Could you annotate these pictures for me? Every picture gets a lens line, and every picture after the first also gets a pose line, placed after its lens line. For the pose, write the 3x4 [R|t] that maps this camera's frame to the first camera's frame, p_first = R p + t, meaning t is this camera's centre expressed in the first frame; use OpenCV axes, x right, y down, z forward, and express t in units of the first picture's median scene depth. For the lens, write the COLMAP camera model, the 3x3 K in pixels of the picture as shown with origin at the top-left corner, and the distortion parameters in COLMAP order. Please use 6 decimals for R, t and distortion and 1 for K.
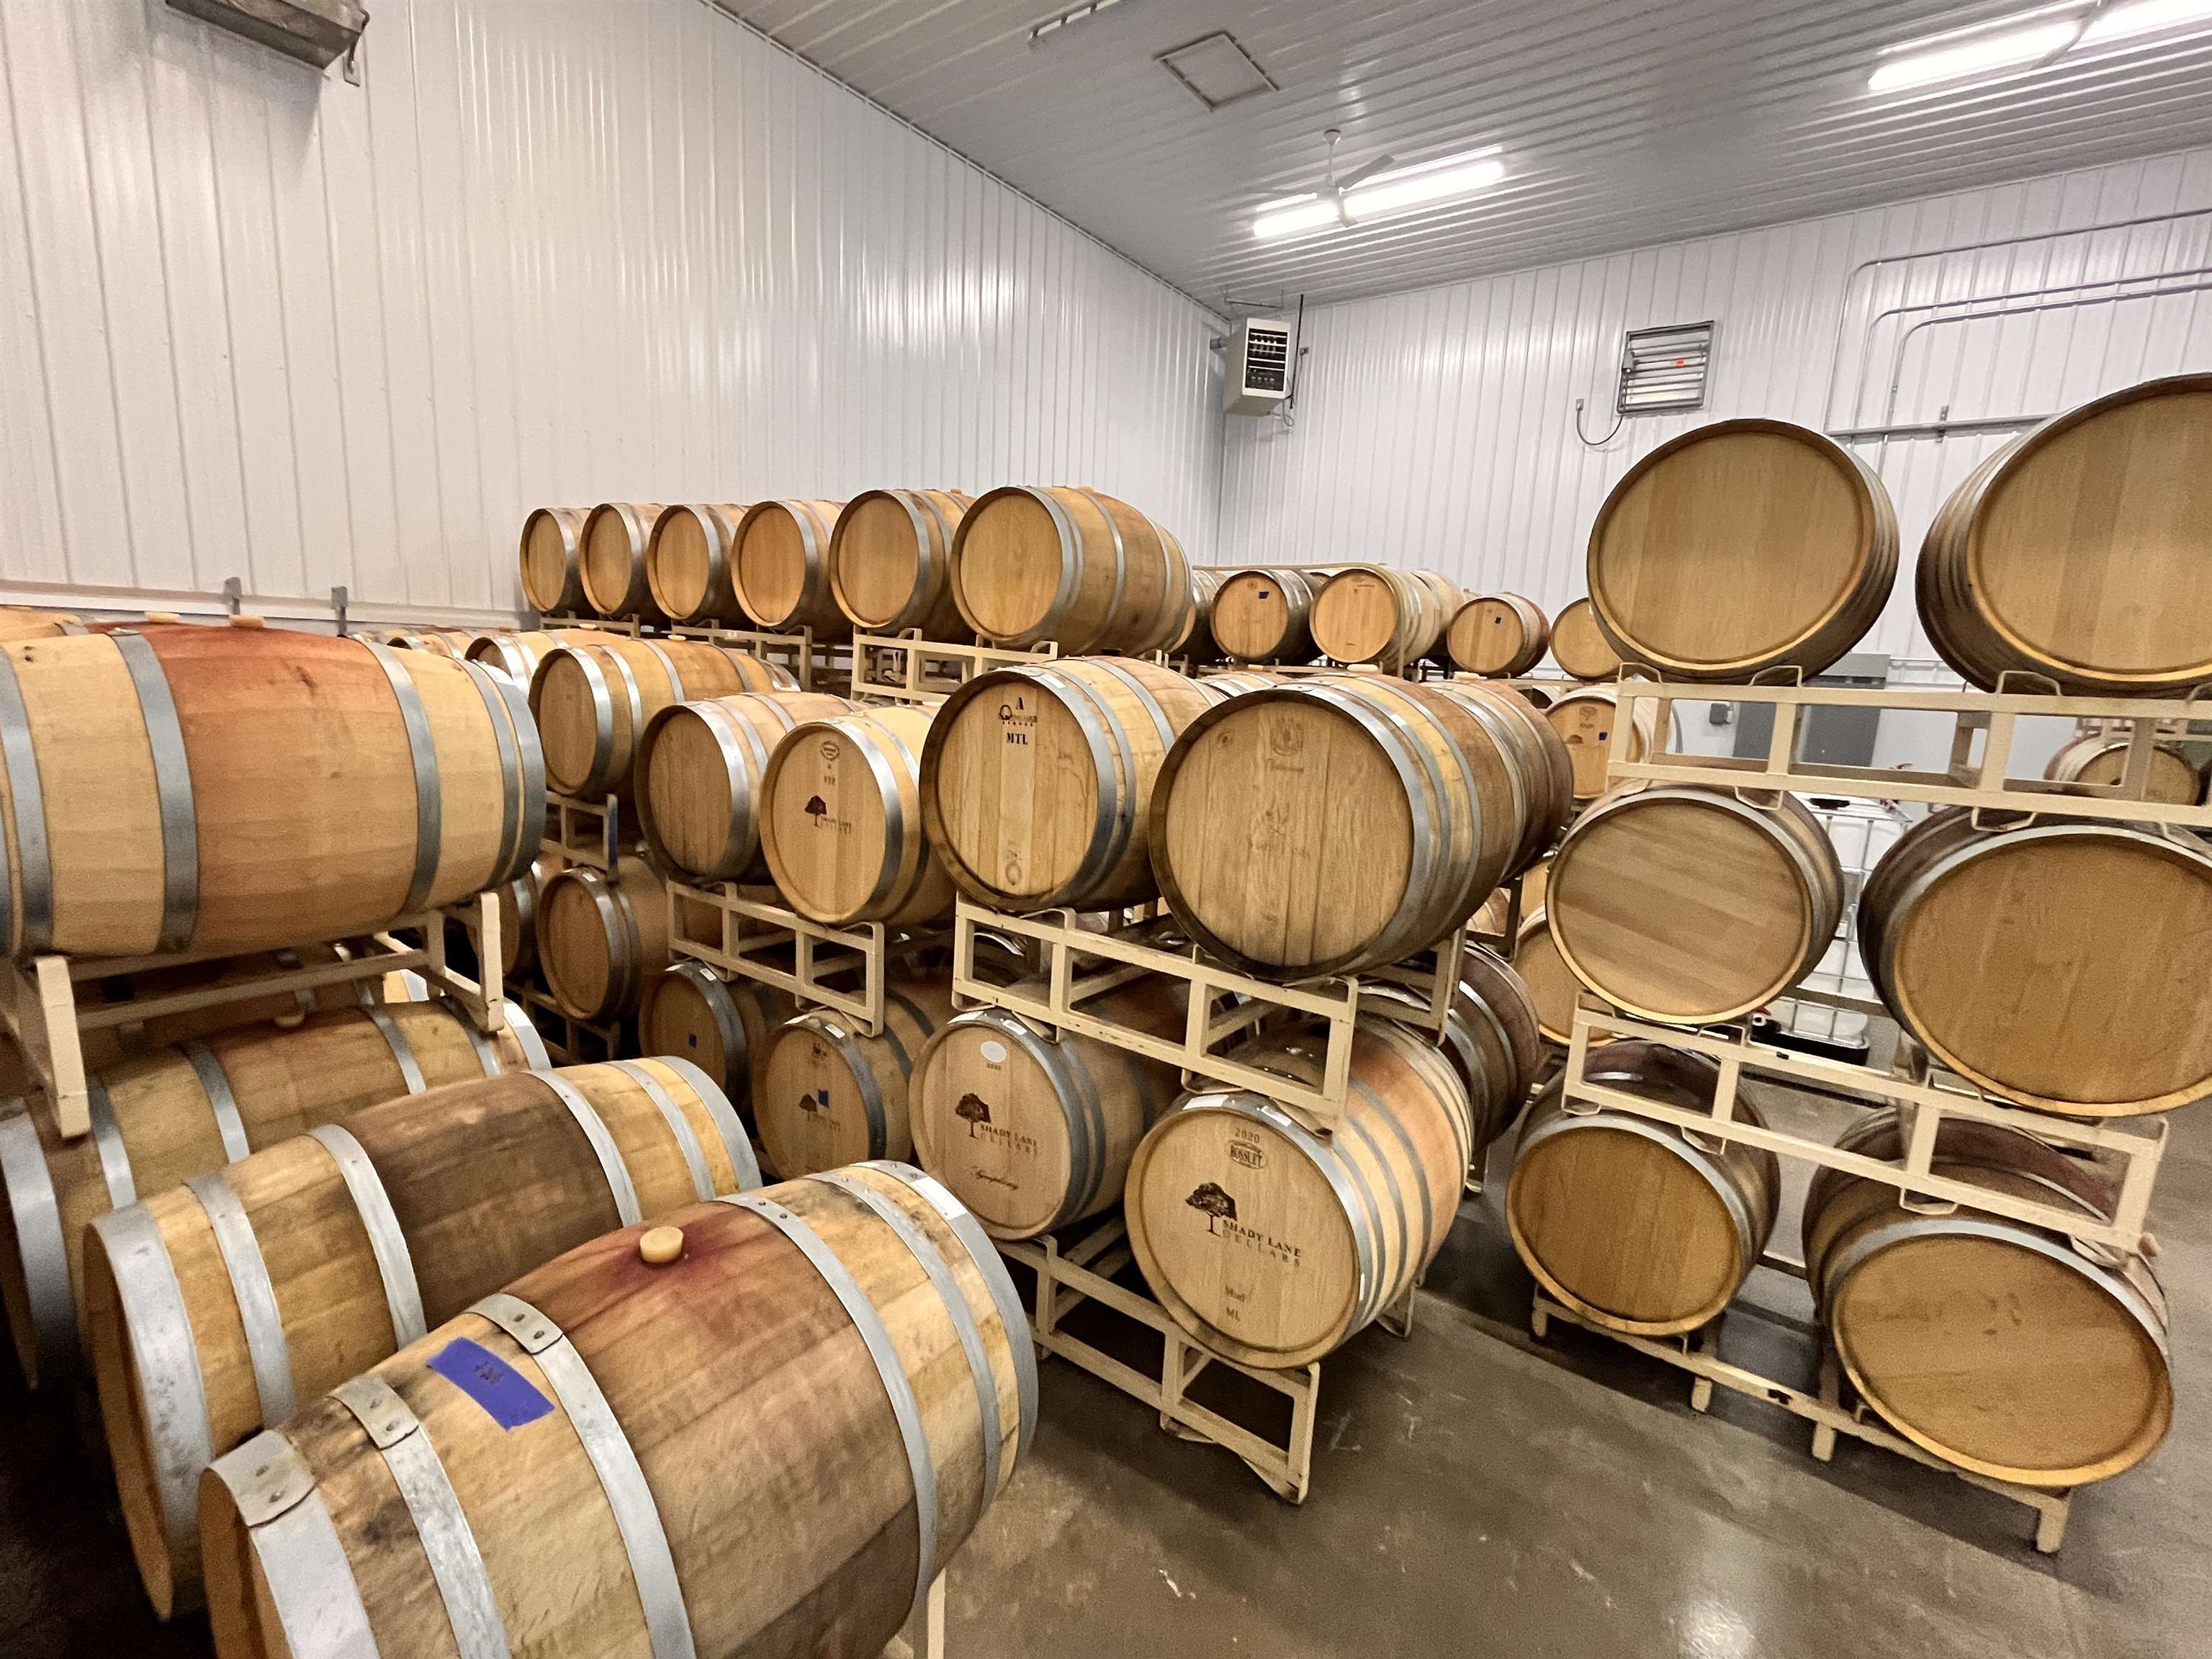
lens RADIAL K [[983.2, 0, 1111.1], [0, 983.2, 831.7], [0, 0, 1]] dist [-0.004176, -0.000540]
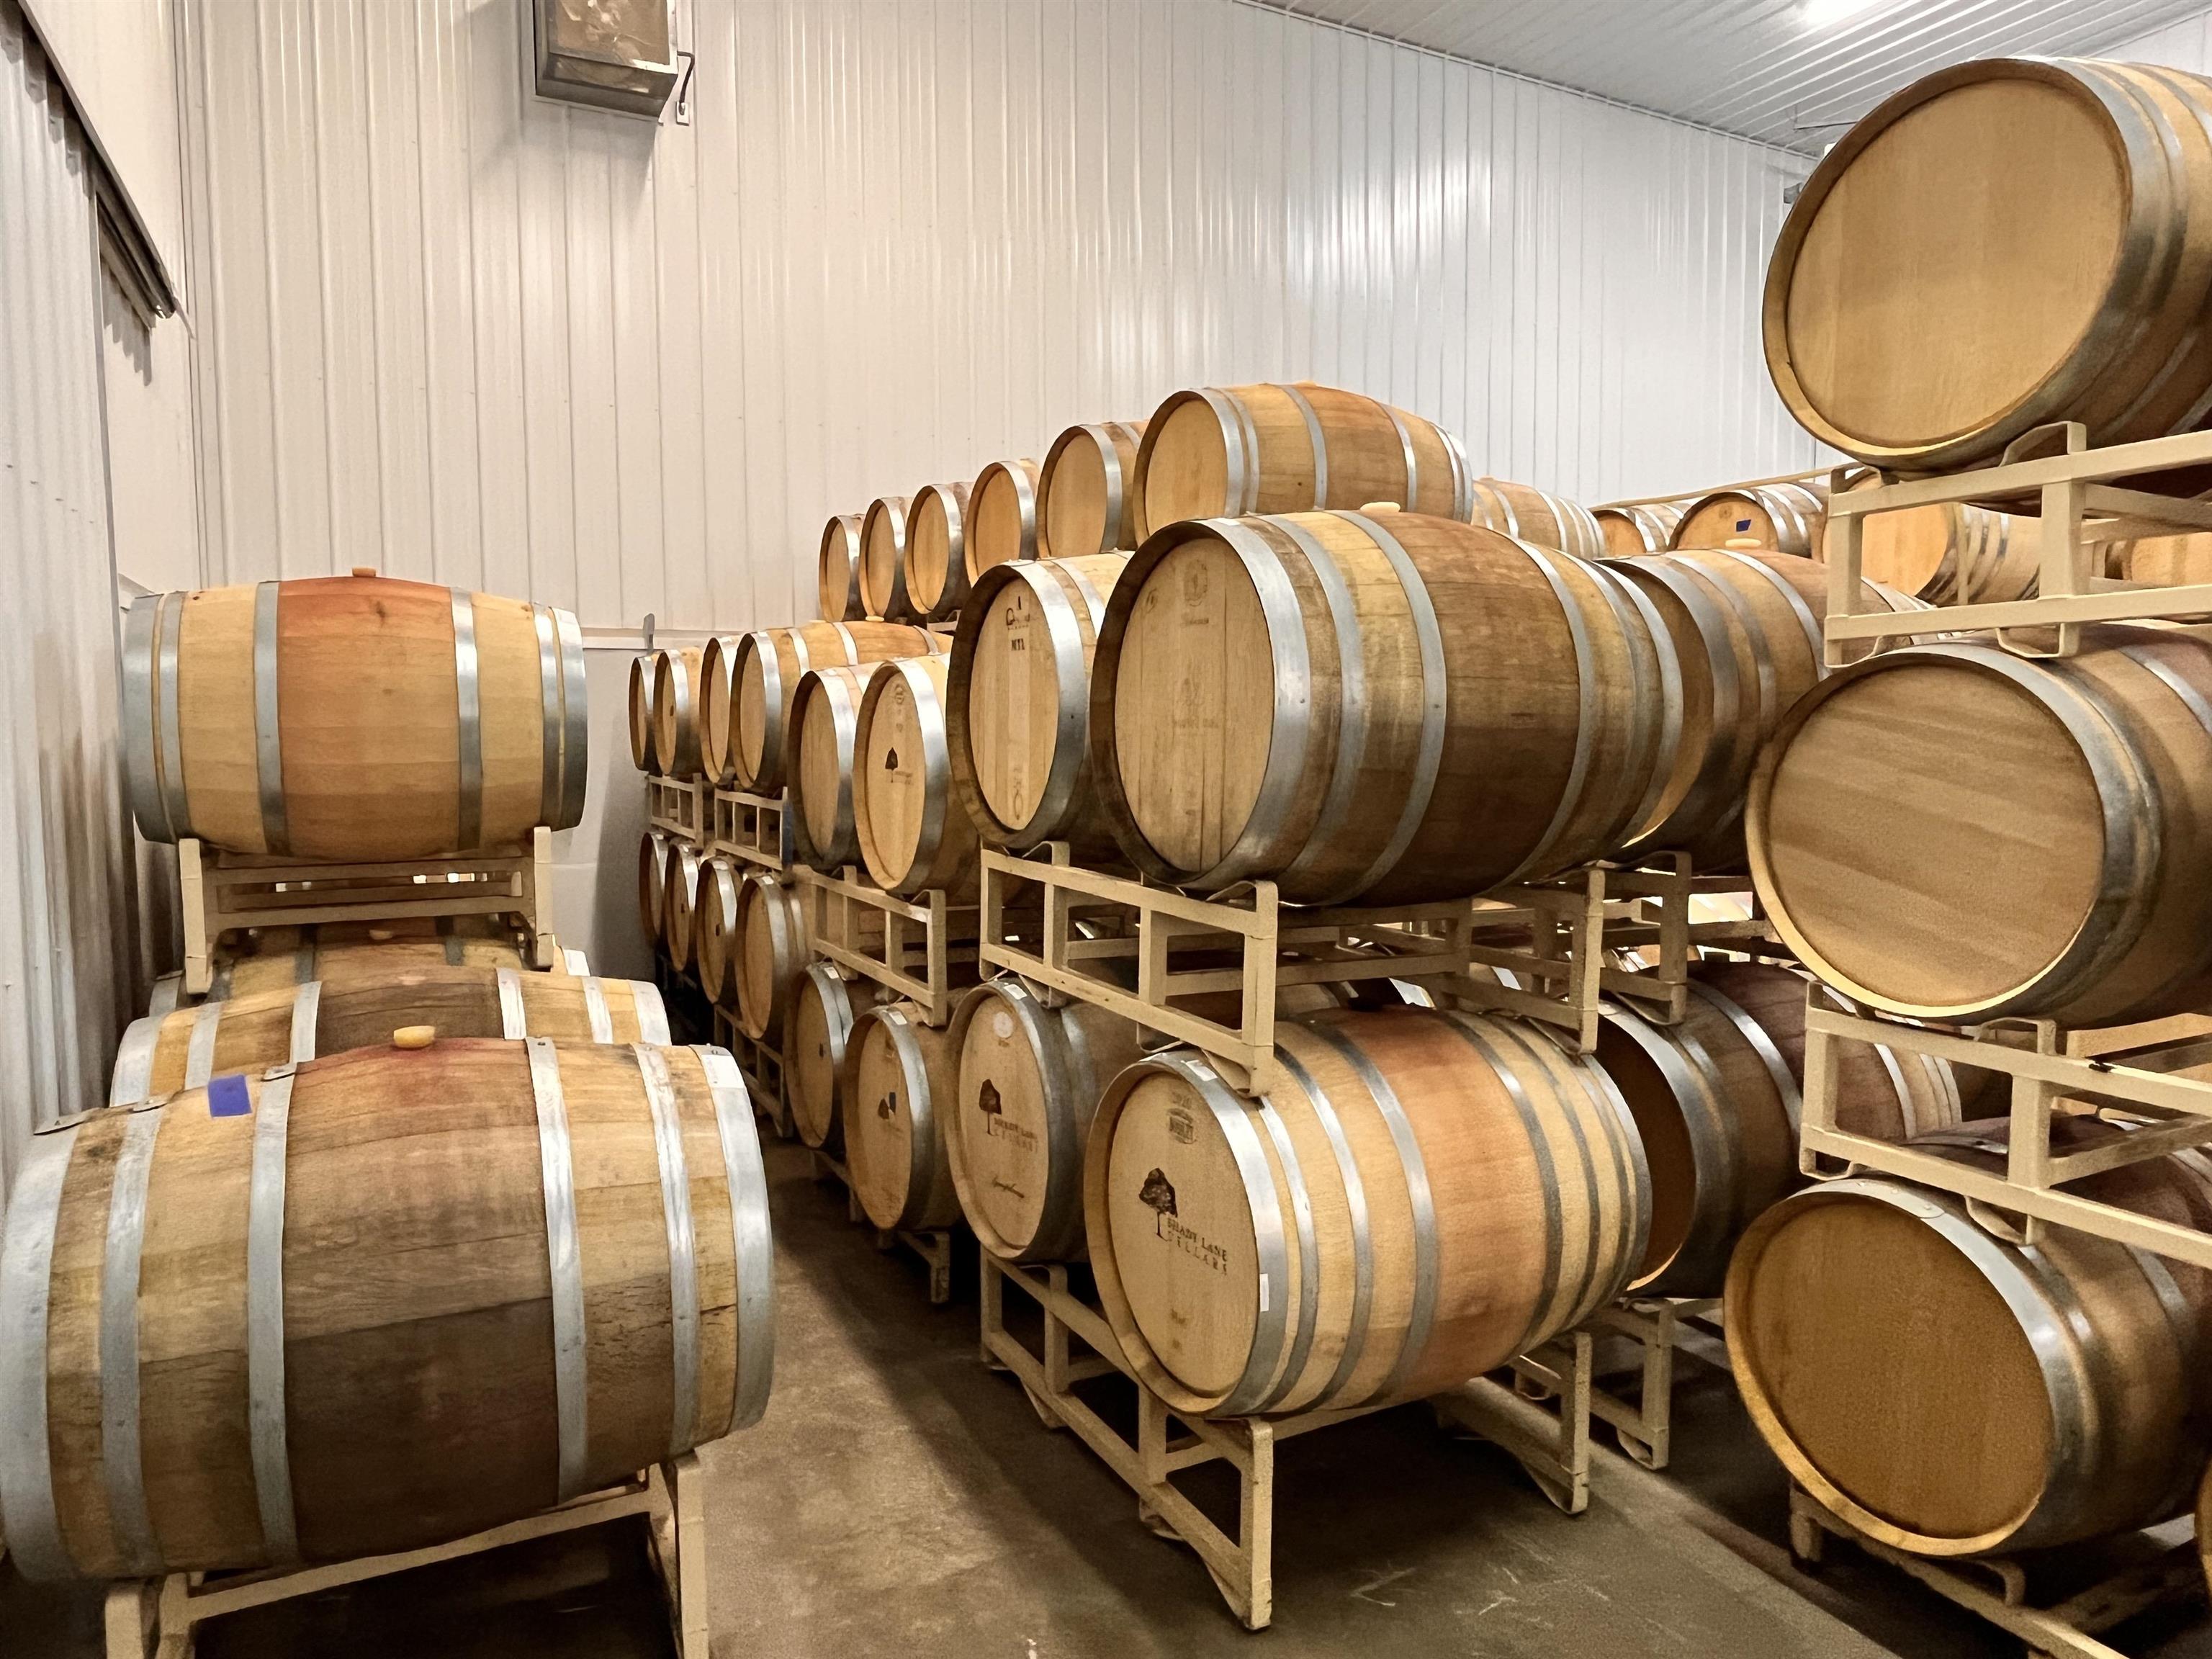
lens RADIAL K [[1397.9, 0, 1103.5], [0, 1397.9, 827.4], [0, 0, 1]] dist [-0.003148, -0.002763]
pose [[0.892793, -0.017914, -0.450112, 0.513835], [-0.029772, 0.994678, -0.098642, 0.180081], [0.449483, 0.101467, 0.887507, -0.025802]]
